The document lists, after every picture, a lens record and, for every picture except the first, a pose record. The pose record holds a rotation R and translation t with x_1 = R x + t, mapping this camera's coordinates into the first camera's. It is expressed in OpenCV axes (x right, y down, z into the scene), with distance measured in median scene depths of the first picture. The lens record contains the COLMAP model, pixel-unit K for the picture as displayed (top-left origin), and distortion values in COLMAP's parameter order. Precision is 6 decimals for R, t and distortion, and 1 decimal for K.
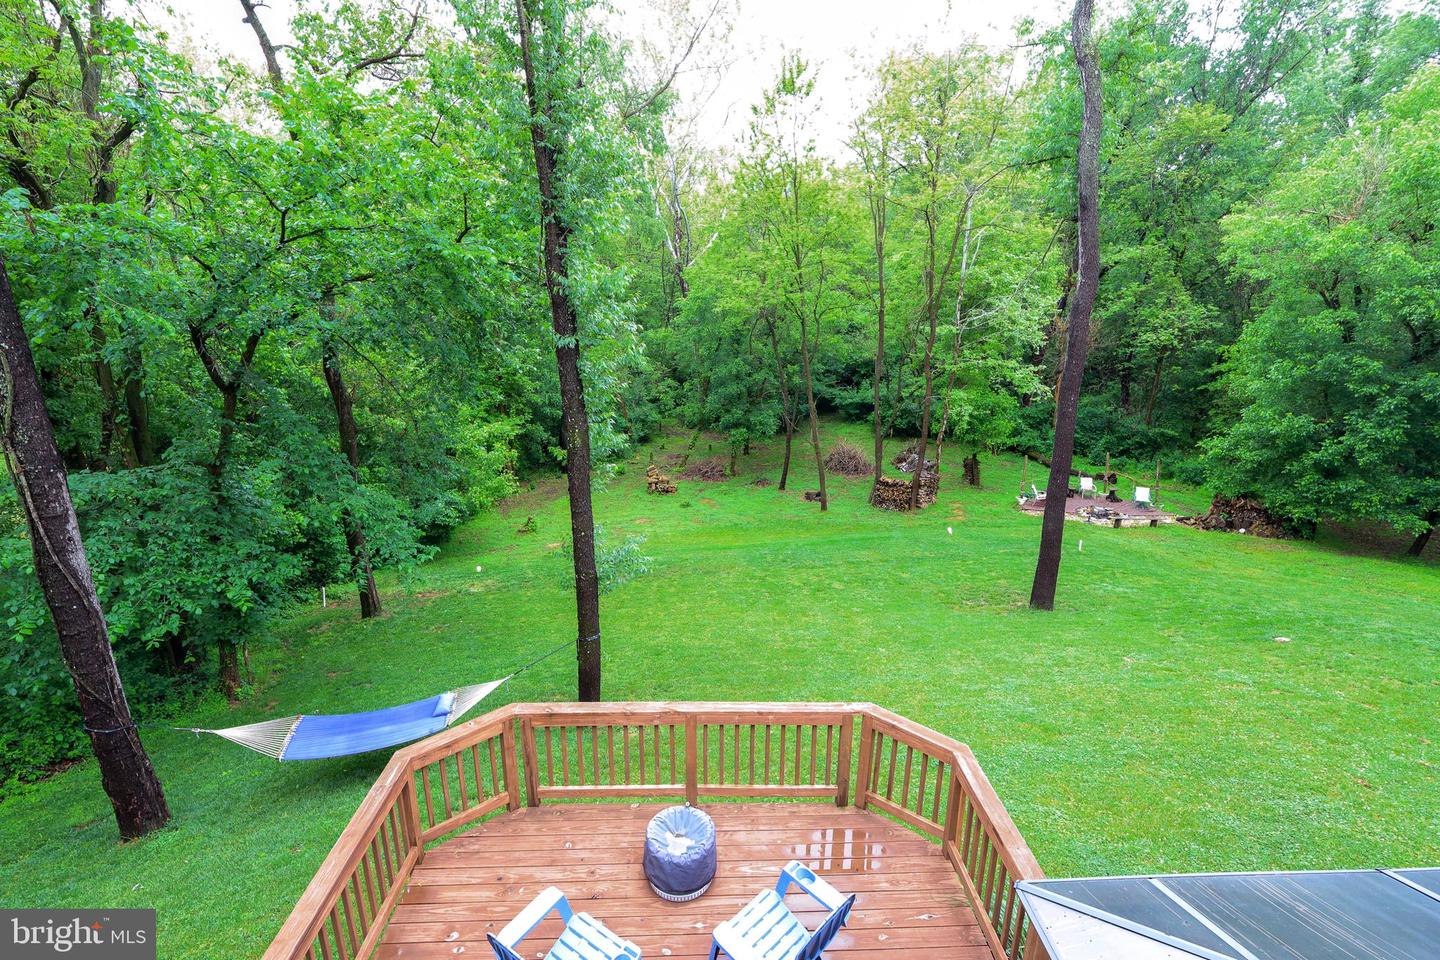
lens RADIAL K [[666.7, 0, 716.2], [0, 666.7, 483.6], [0, 0, 1]] dist [0.002335, 0.000706]
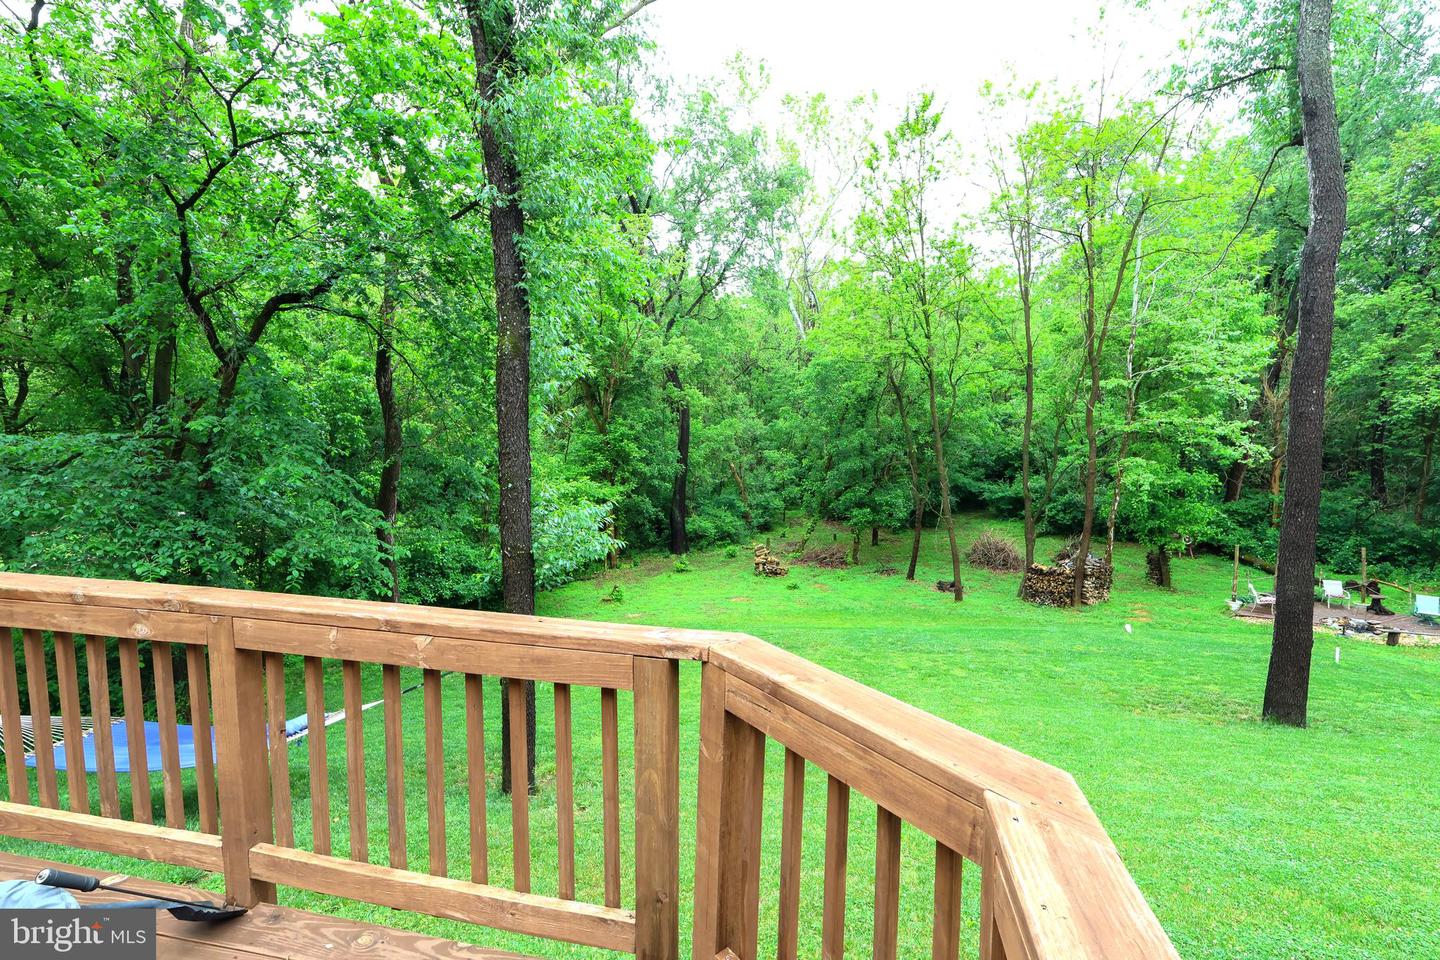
lens RADIAL K [[666.7, 0, 716.2], [0, 666.7, 483.6], [0, 0, 1]] dist [0.002335, 0.000706]
pose [[0.974726, 0.023112, -0.222206, 0.050776], [-0.061728, 0.983775, -0.168455, 0.055838], [0.214707, 0.177914, 0.960337, 0.123242]]
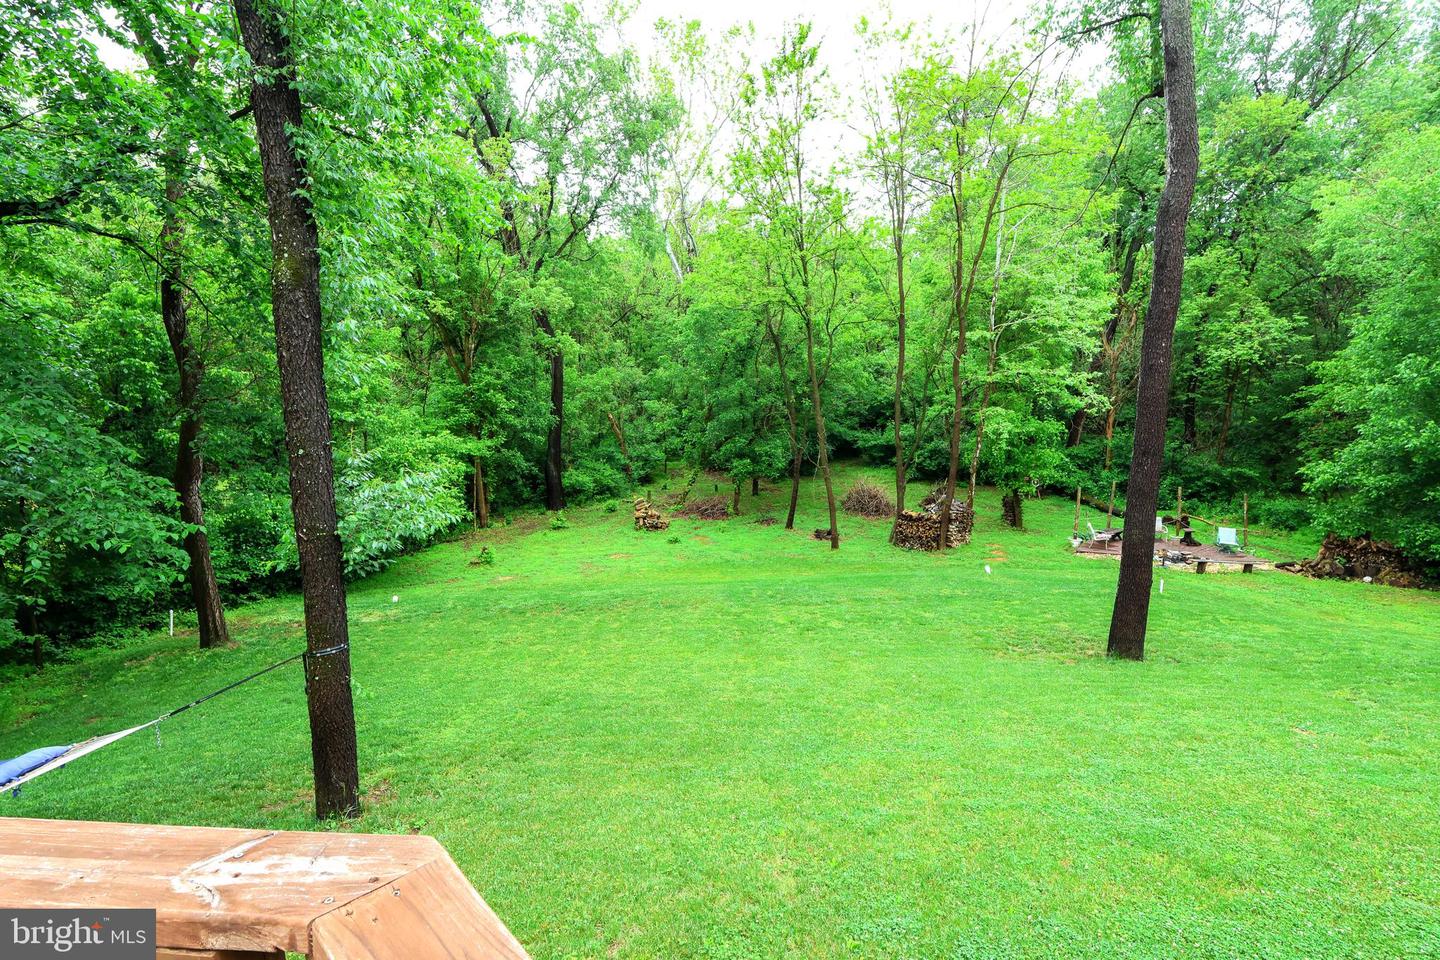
lens RADIAL K [[667.0, 0, 714.8], [0, 667.0, 482.4], [0, 0, 1]] dist [-0.000229, 0.000623]
pose [[0.998591, 0.015107, -0.050878, 0.053164], [-0.020284, 0.994492, -0.102833, 0.047402], [0.049044, 0.103720, 0.993397, 0.152070]]
